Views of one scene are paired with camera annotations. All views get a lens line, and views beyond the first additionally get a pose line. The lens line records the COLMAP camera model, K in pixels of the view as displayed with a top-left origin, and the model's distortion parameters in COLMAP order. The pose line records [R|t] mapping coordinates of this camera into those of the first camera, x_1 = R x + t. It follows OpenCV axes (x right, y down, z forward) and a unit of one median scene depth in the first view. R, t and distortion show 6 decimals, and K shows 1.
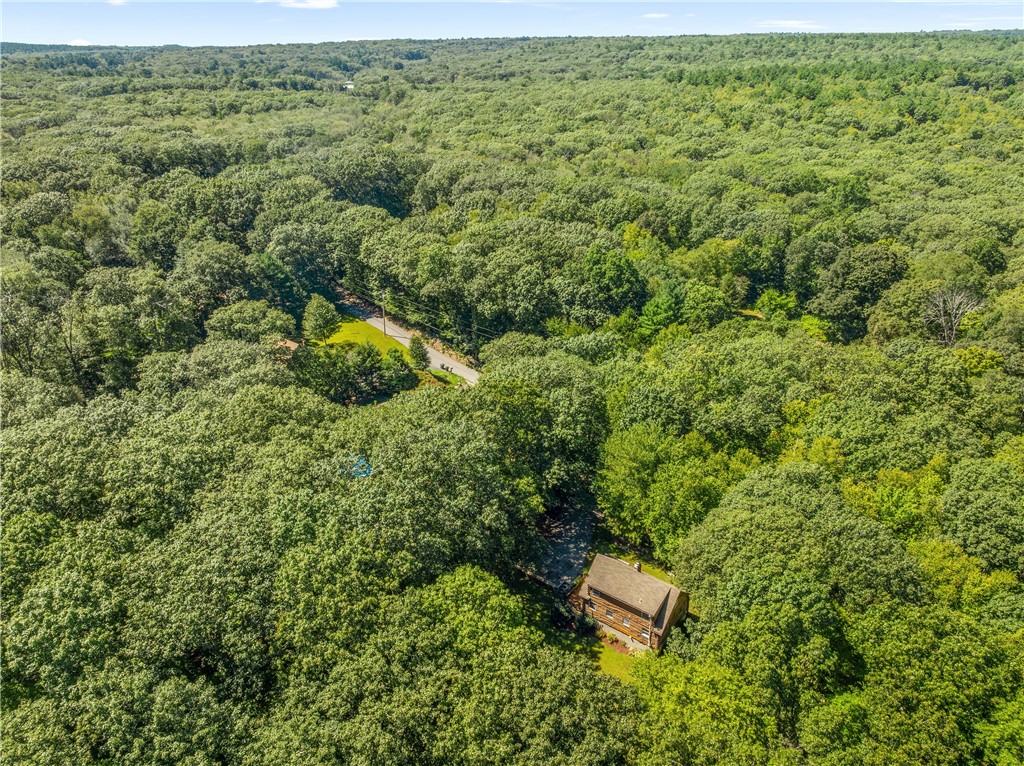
lens RADIAL K [[718.3, 0, 516.0], [0, 718.3, 389.1], [0, 0, 1]] dist [-0.044905, 0.007819]
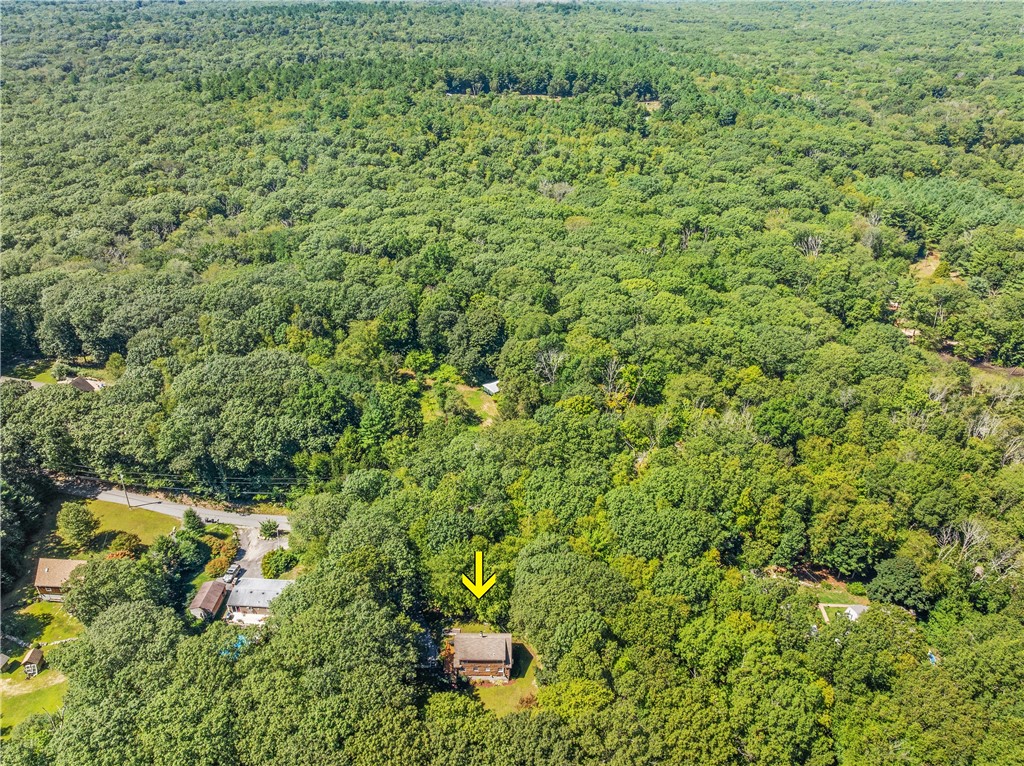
lens RADIAL K [[718.3, 0, 518.9], [0, 718.3, 371.7], [0, 0, 1]] dist [-0.044905, 0.007819]
pose [[0.793389, -0.279826, 0.540584, -0.435266], [0.254850, 0.959192, 0.122482, -0.463637], [-0.552798, 0.040592, 0.832326, -0.393904]]
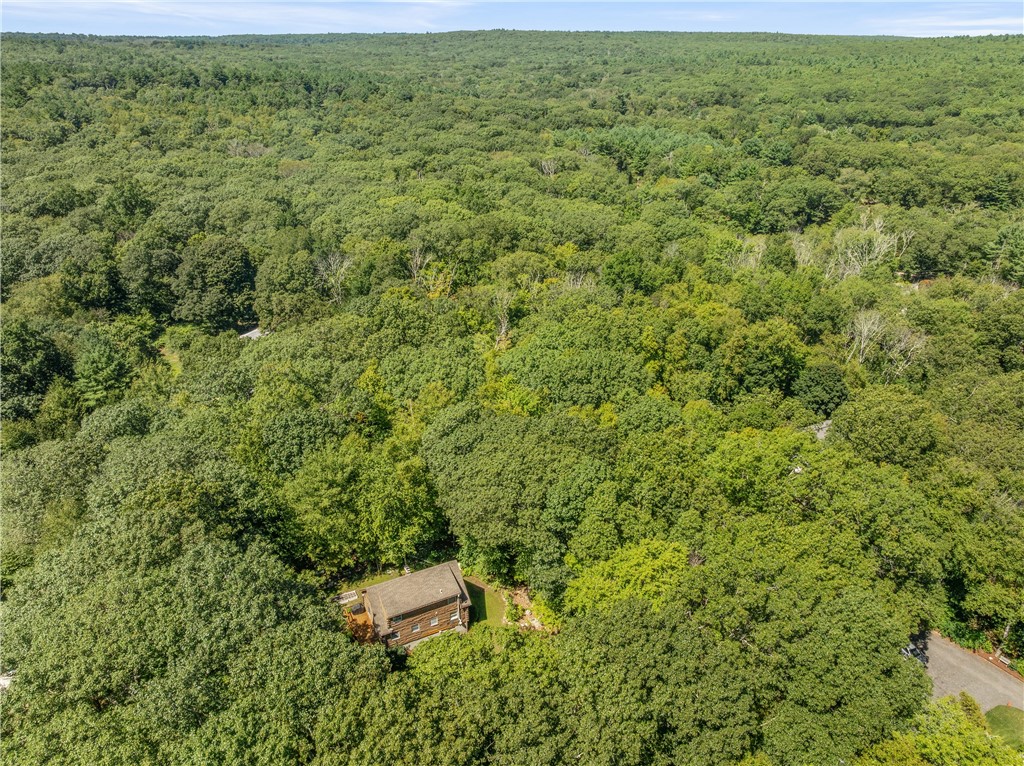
lens RADIAL K [[718.3, 0, 516.1], [0, 718.3, 375.8], [0, 0, 1]] dist [-0.044905, 0.007819]
pose [[0.429758, -0.374231, 0.821741, -0.430994], [0.390948, 0.897463, 0.204256, -0.122833], [-0.813921, 0.233477, 0.531997, 0.269406]]
